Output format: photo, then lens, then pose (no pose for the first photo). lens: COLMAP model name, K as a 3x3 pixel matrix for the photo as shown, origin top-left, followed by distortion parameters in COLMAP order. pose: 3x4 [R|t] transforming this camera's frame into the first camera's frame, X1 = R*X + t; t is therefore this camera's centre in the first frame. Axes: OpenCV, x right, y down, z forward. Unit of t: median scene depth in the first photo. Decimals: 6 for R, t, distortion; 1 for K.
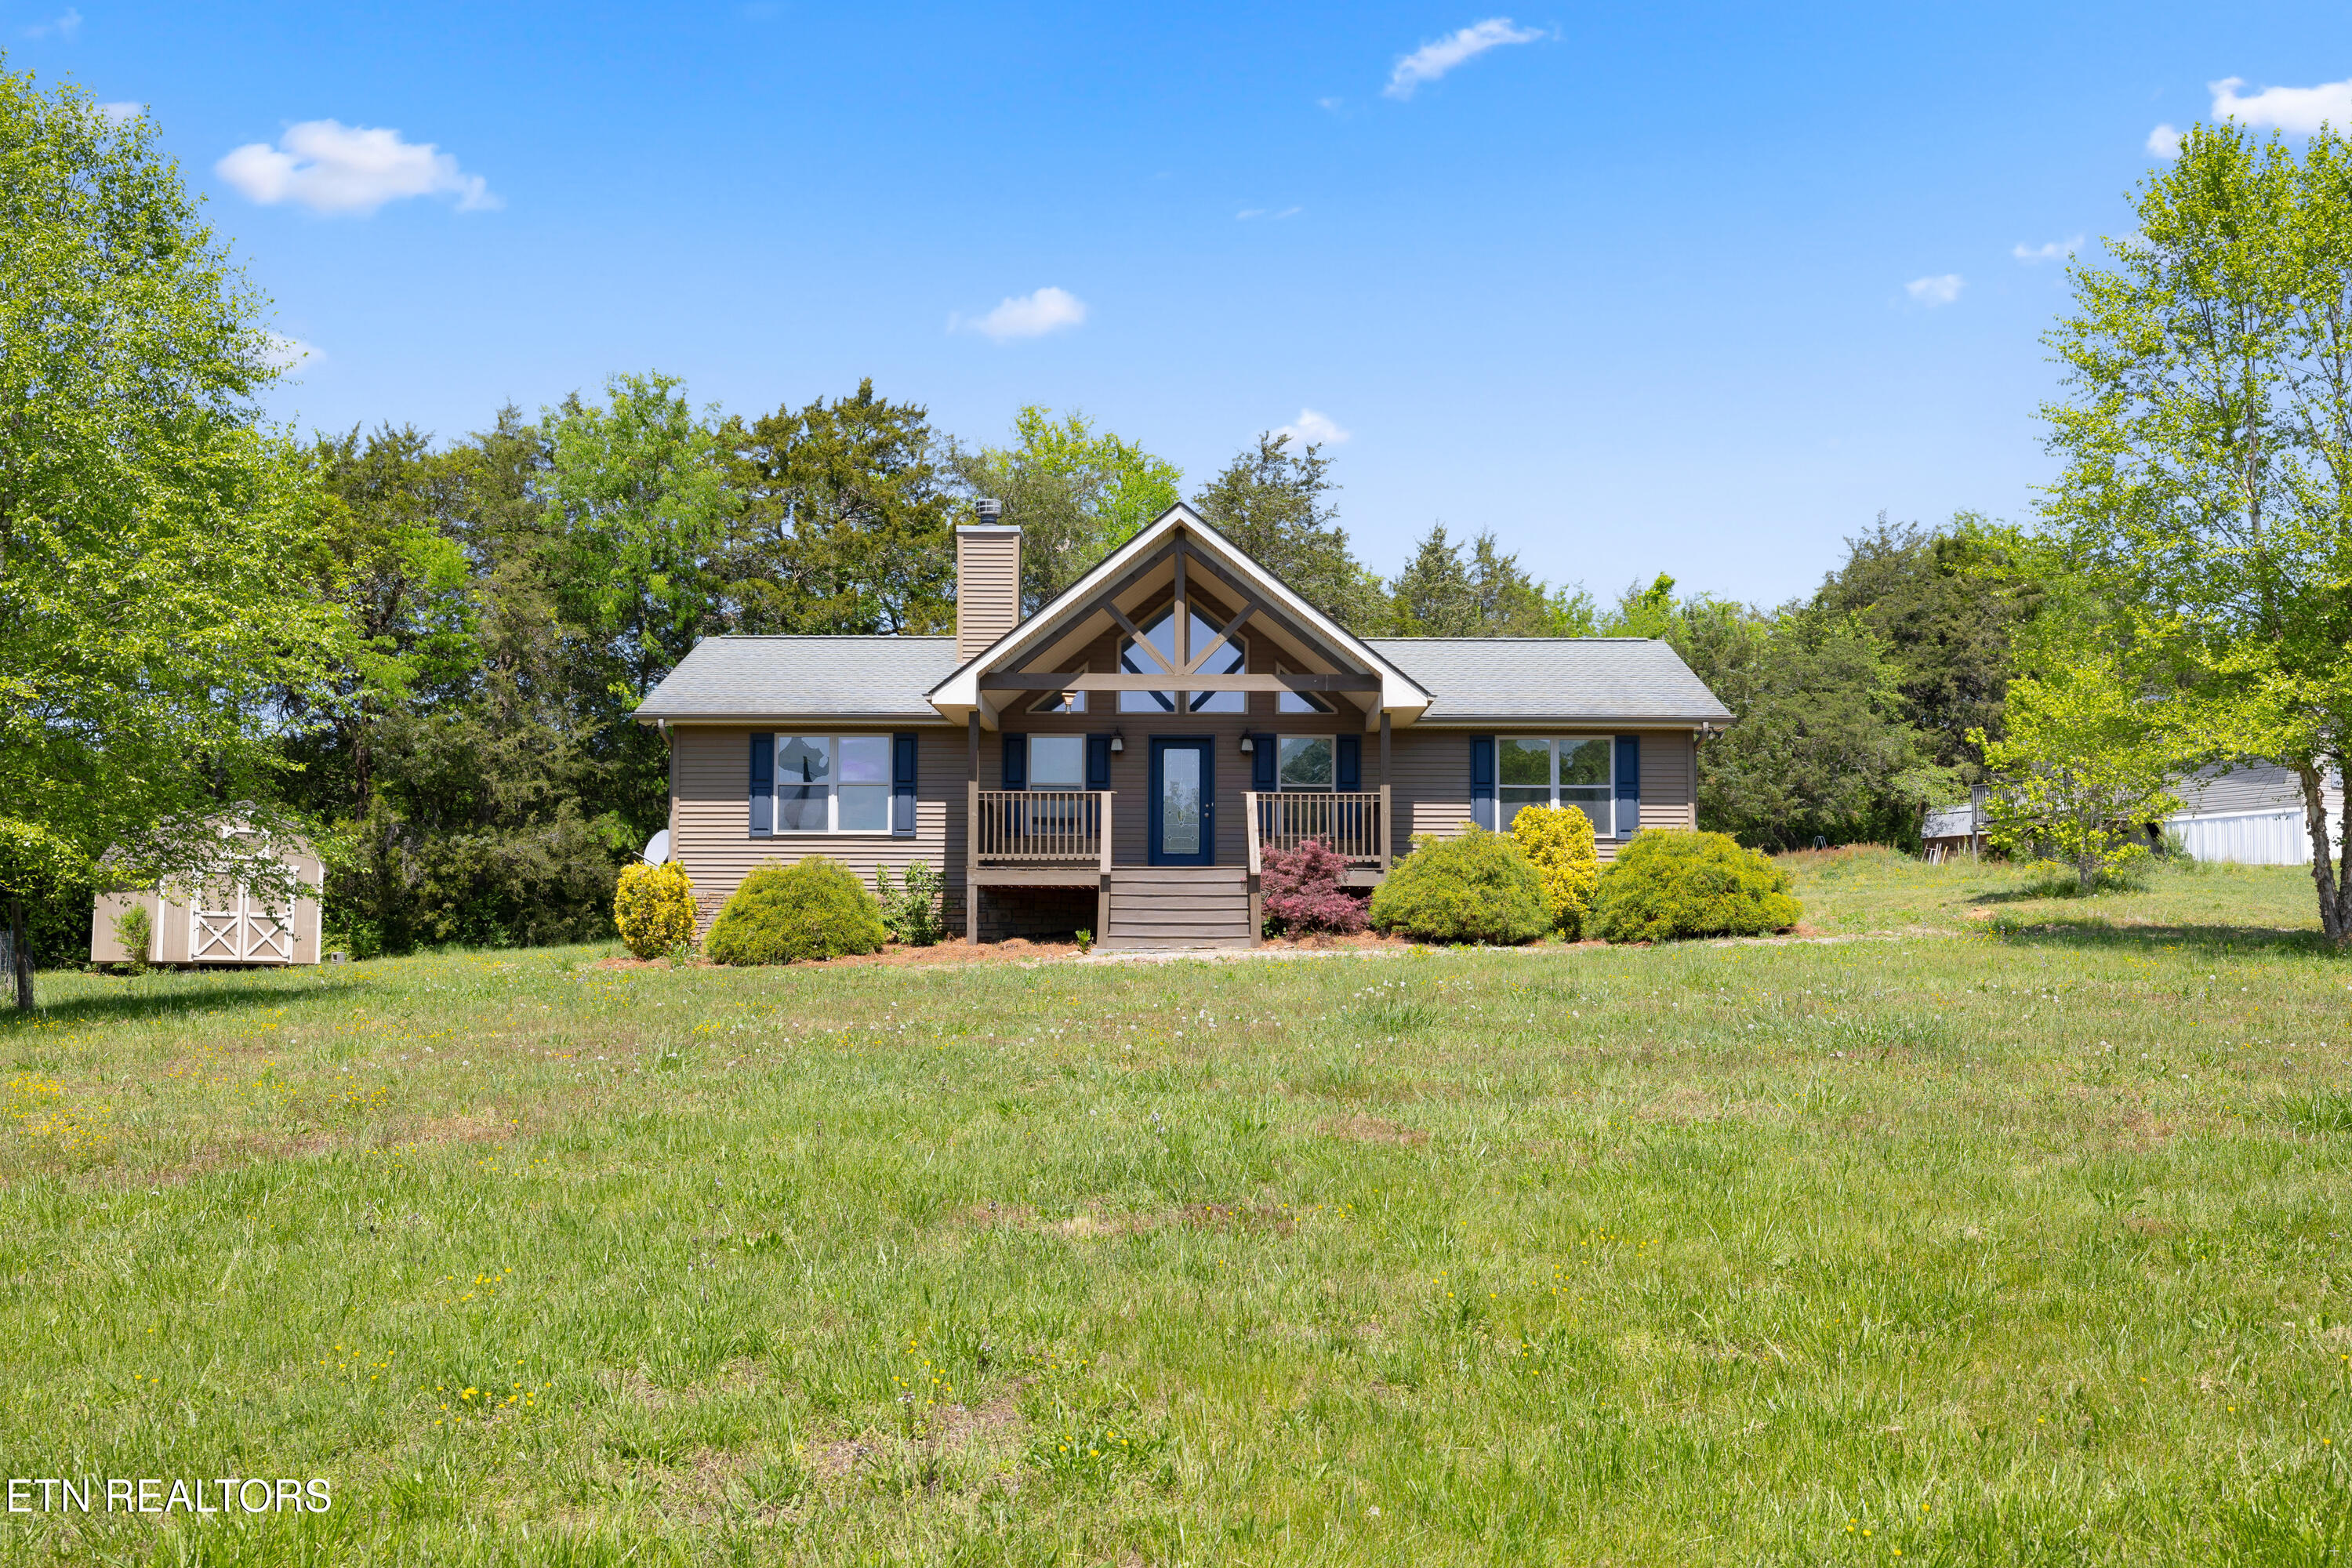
lens RADIAL K [[2097.3, 0, 1176.0], [0, 2097.3, 784.0], [0, 0, 1]] dist [-0.010312, -0.003683]
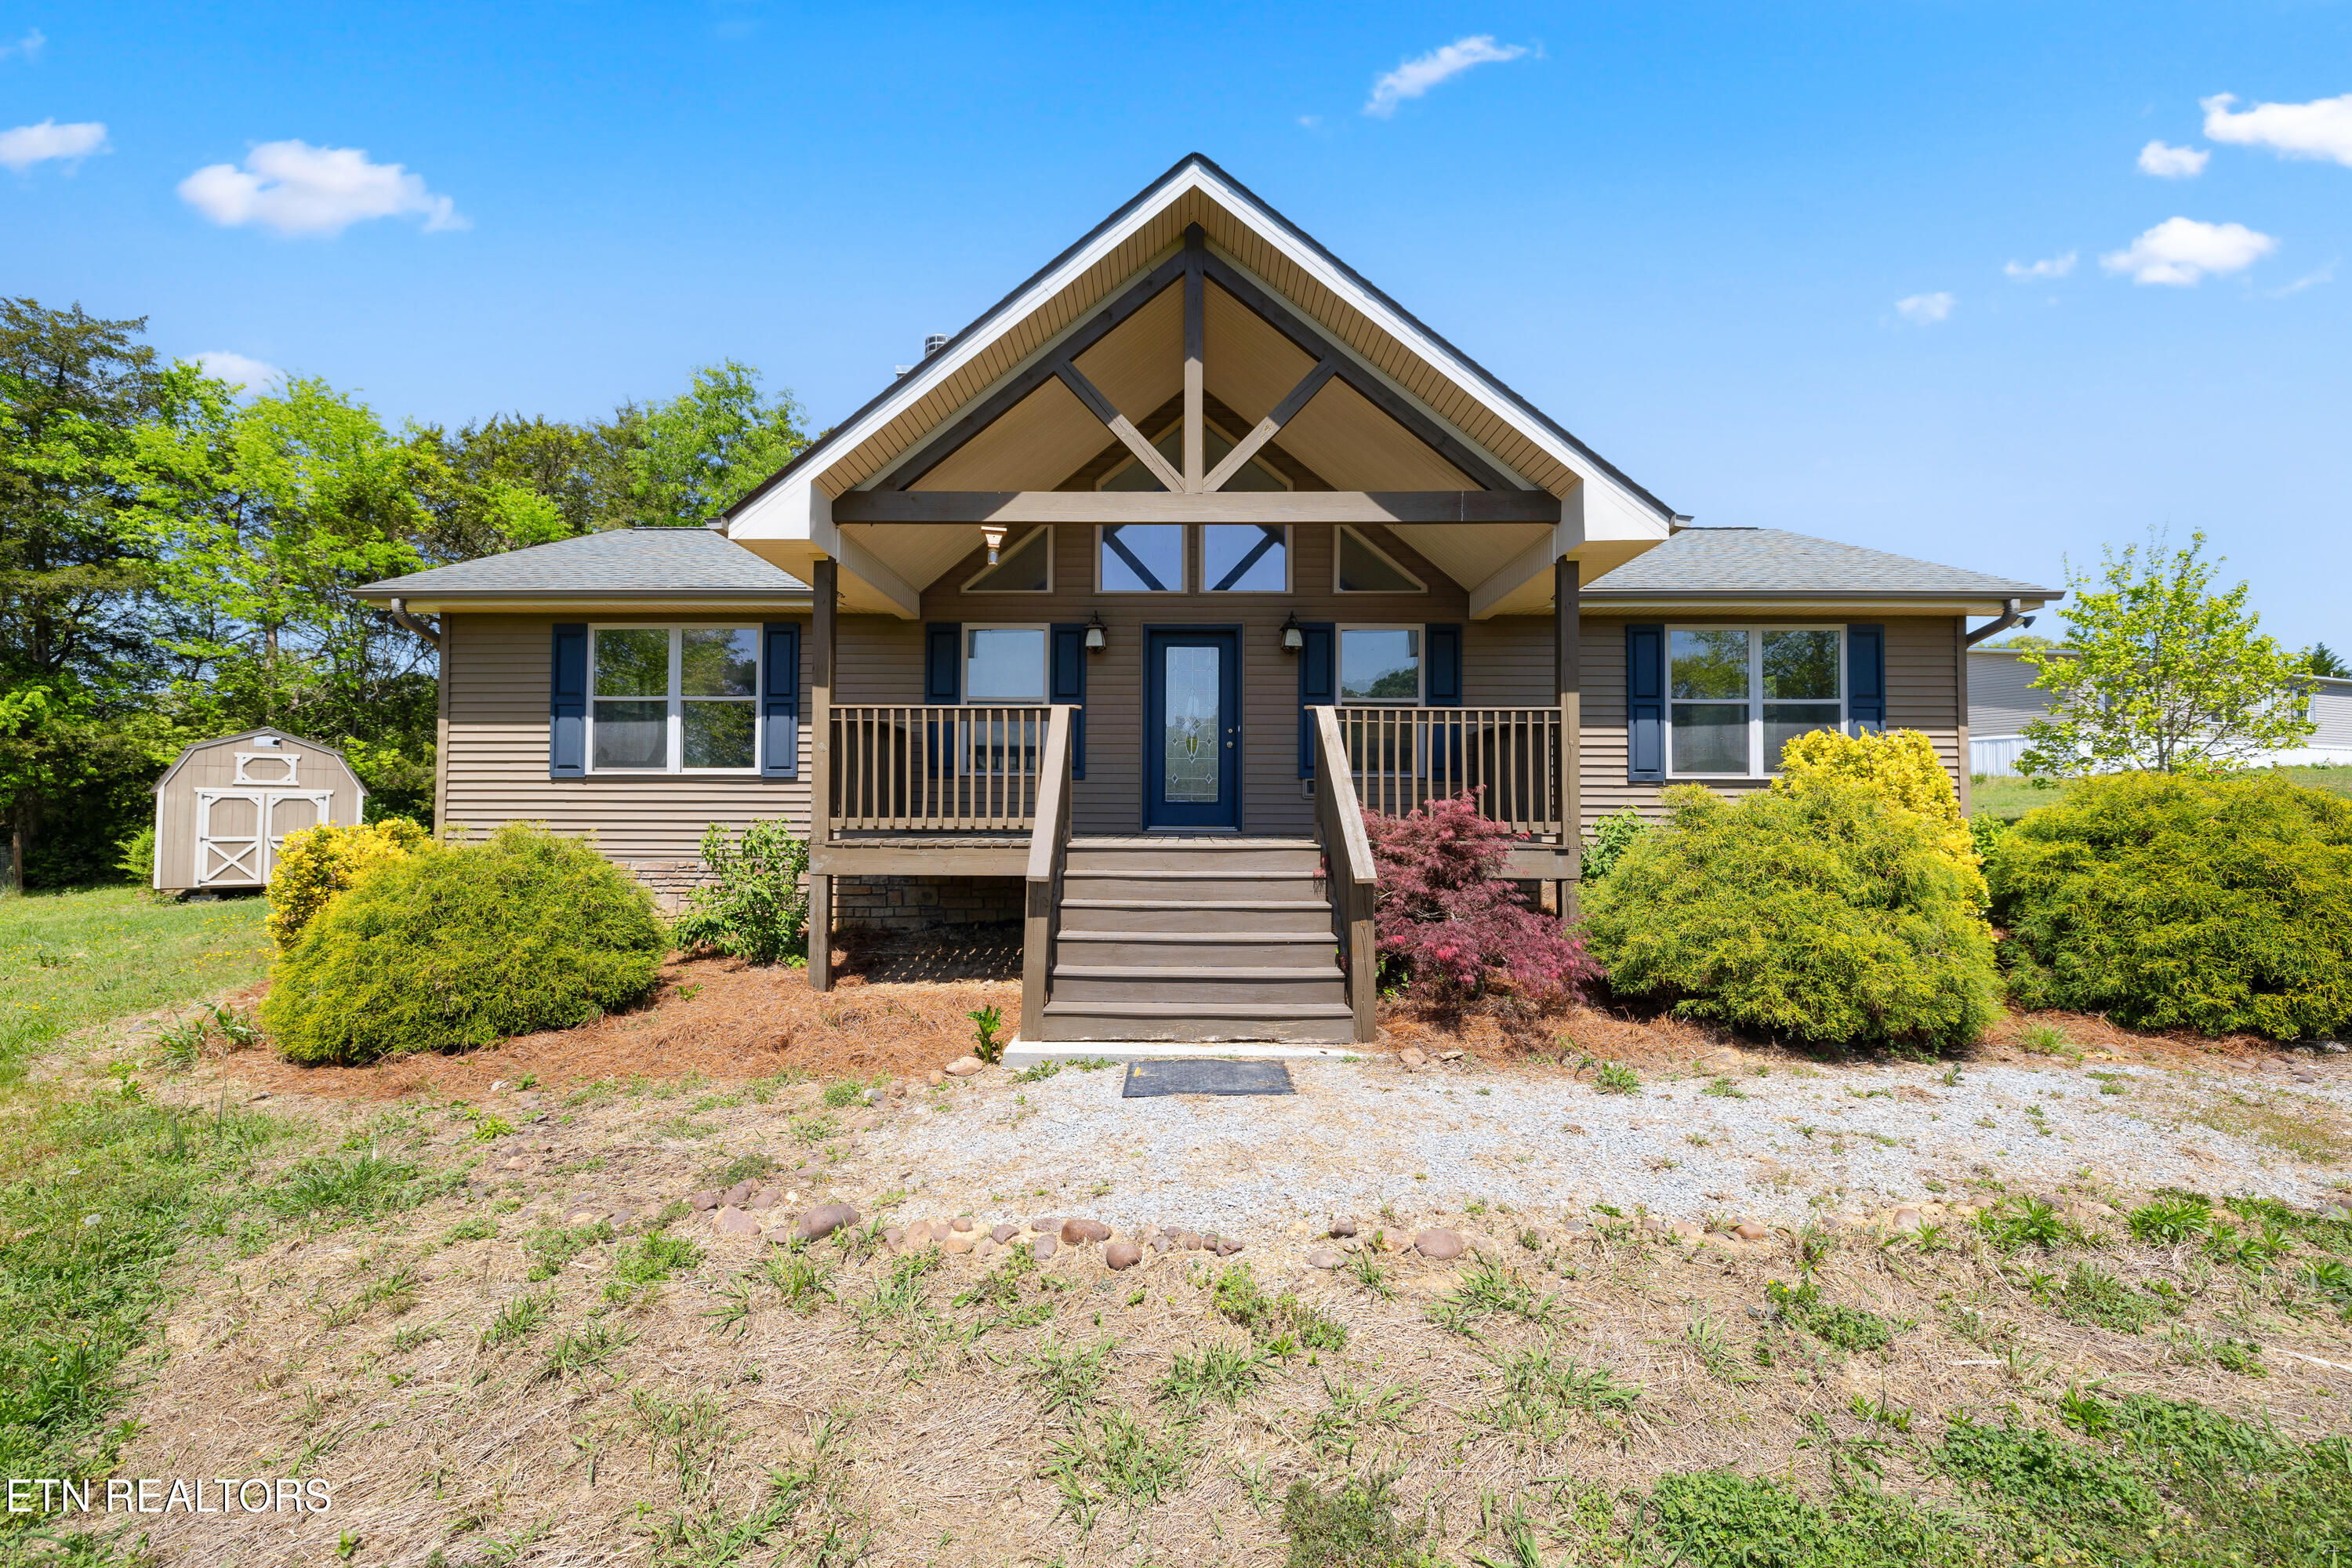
lens RADIAL K [[993.7, 0, 1176.0], [0, 993.7, 784.0], [0, 0, 1]] dist [0.000383, 0.000004]
pose [[0.999999, -0.001008, 0.001156, -0.003114], [0.000932, 0.997972, 0.063641, 0.007632], [-0.001218, -0.063640, 0.997972, 0.732665]]
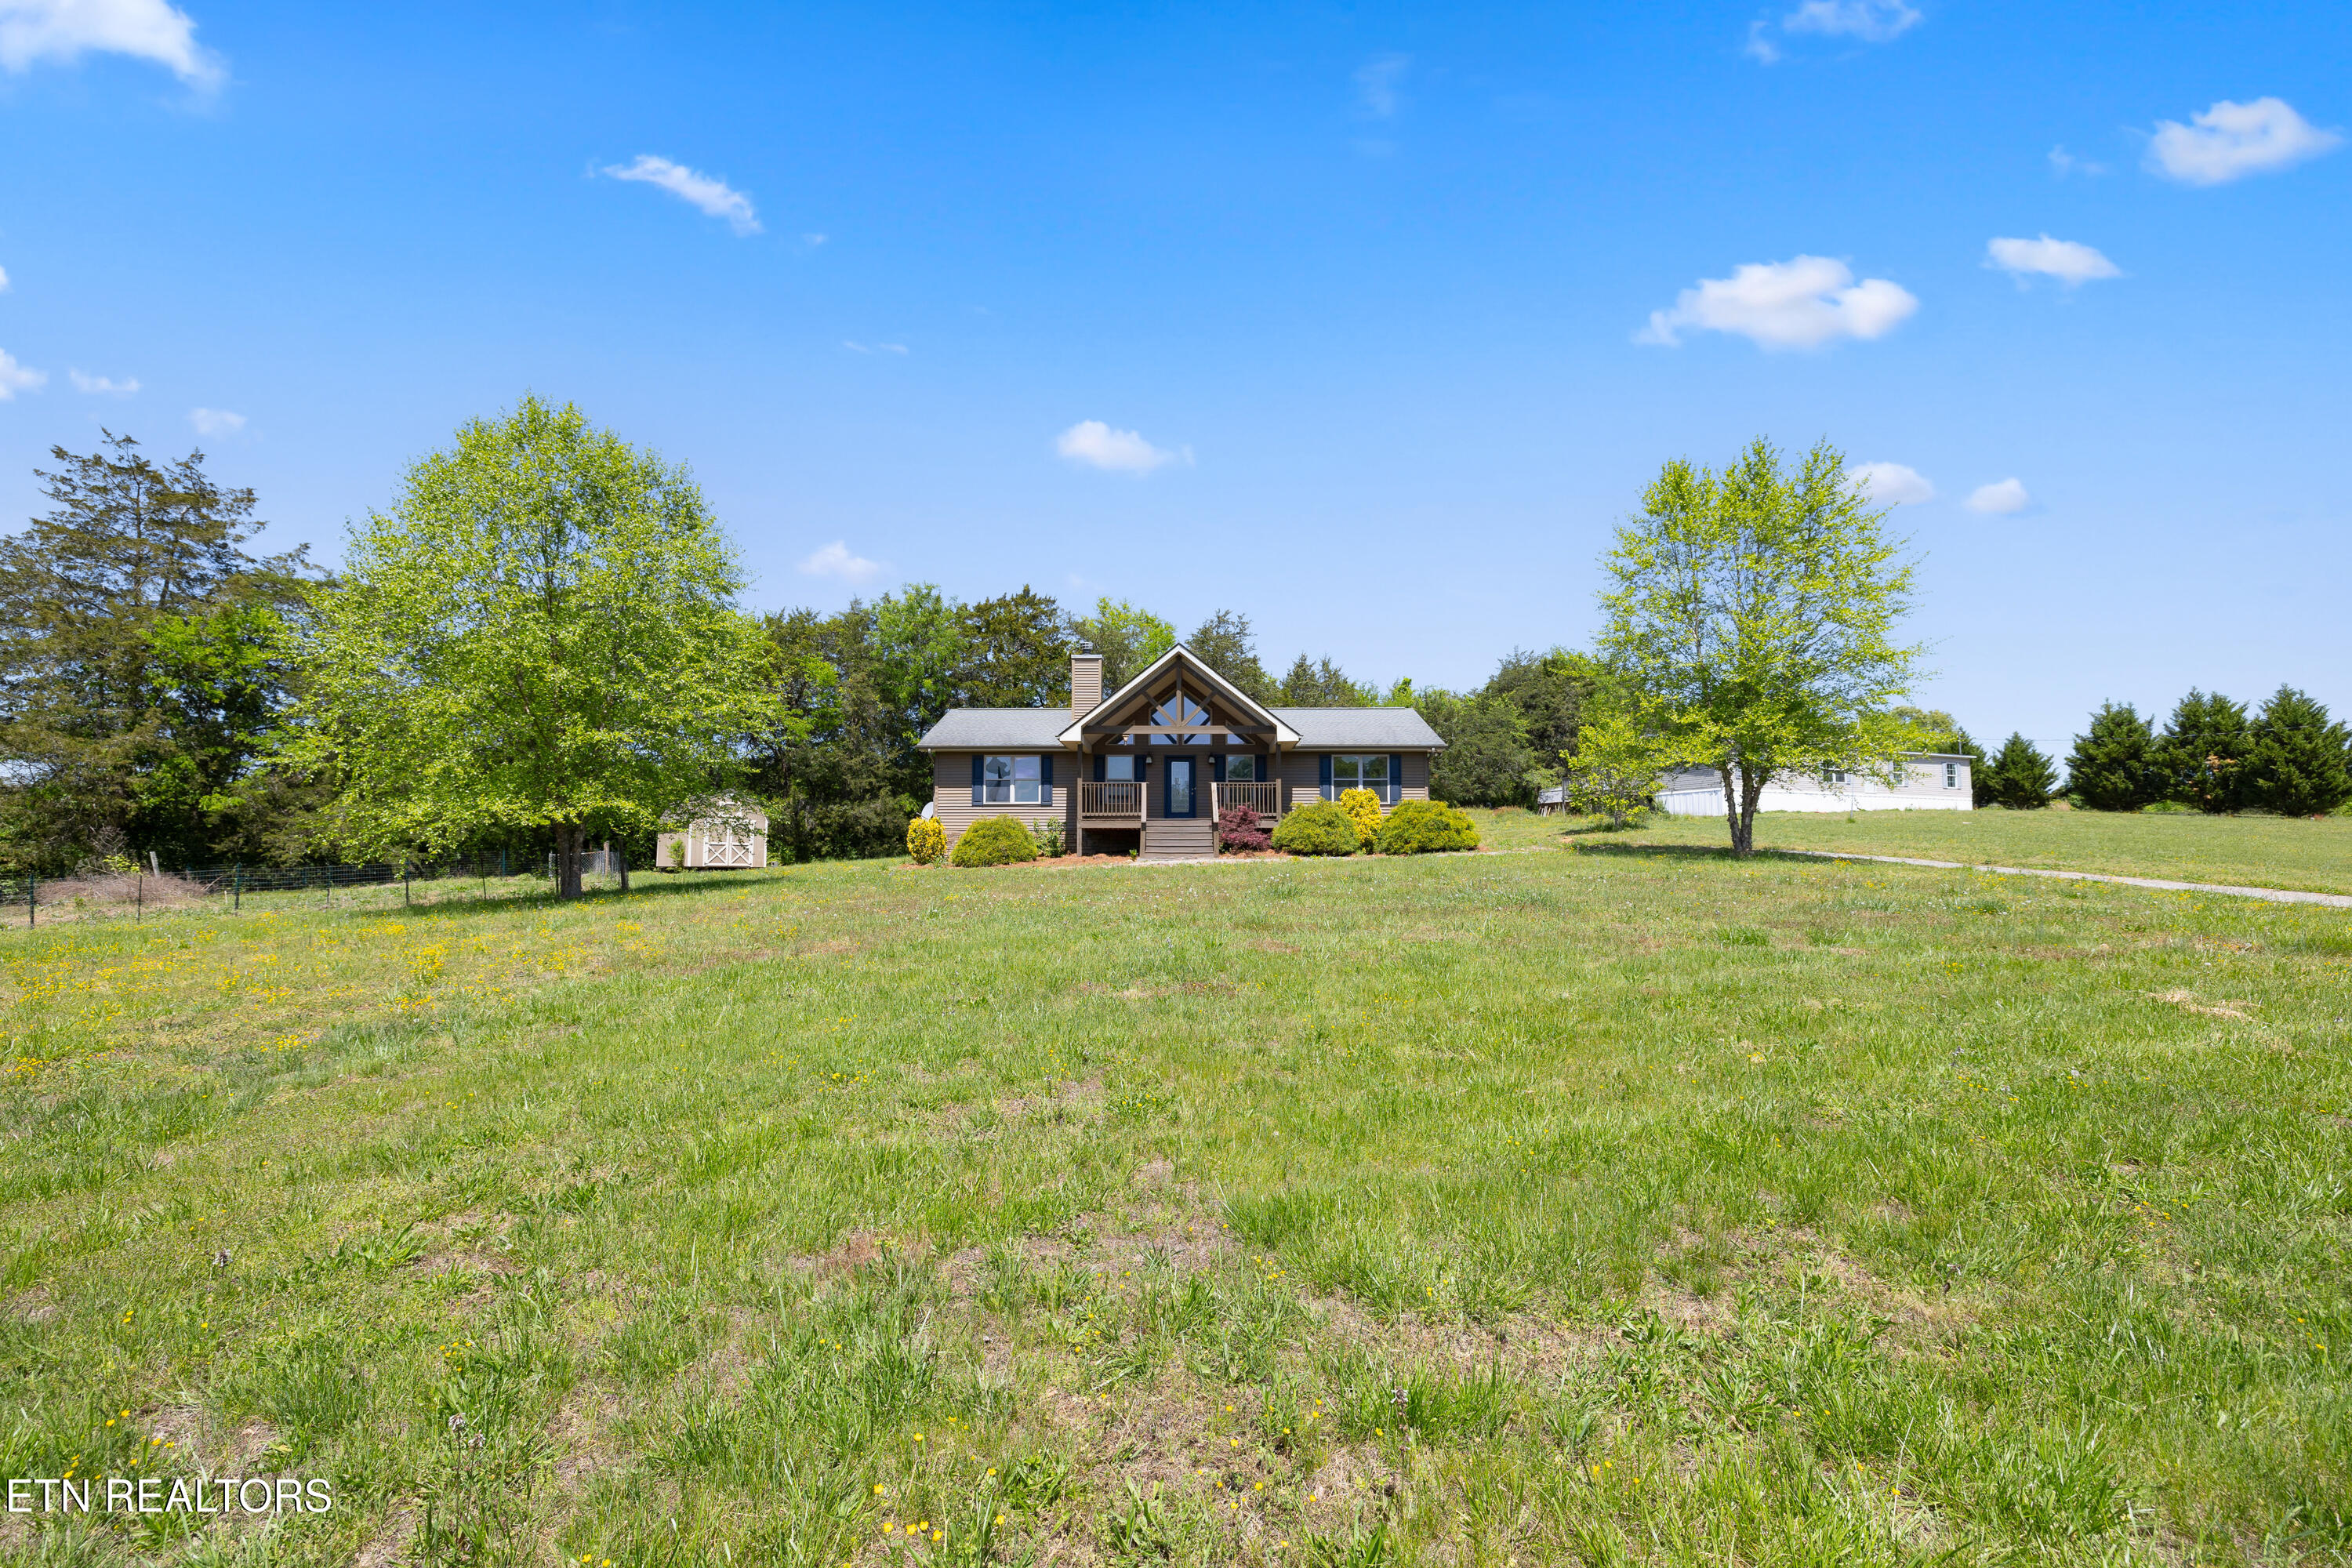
lens RADIAL K [[993.7, 0, 1176.0], [0, 993.7, 784.0], [0, 0, 1]] dist [0.000383, 0.000004]
pose [[0.999990, -0.004260, -0.001073, -0.000420], [0.004265, 0.999979, 0.004866, 0.000296], [0.001053, -0.004870, 0.999988, 0.018250]]
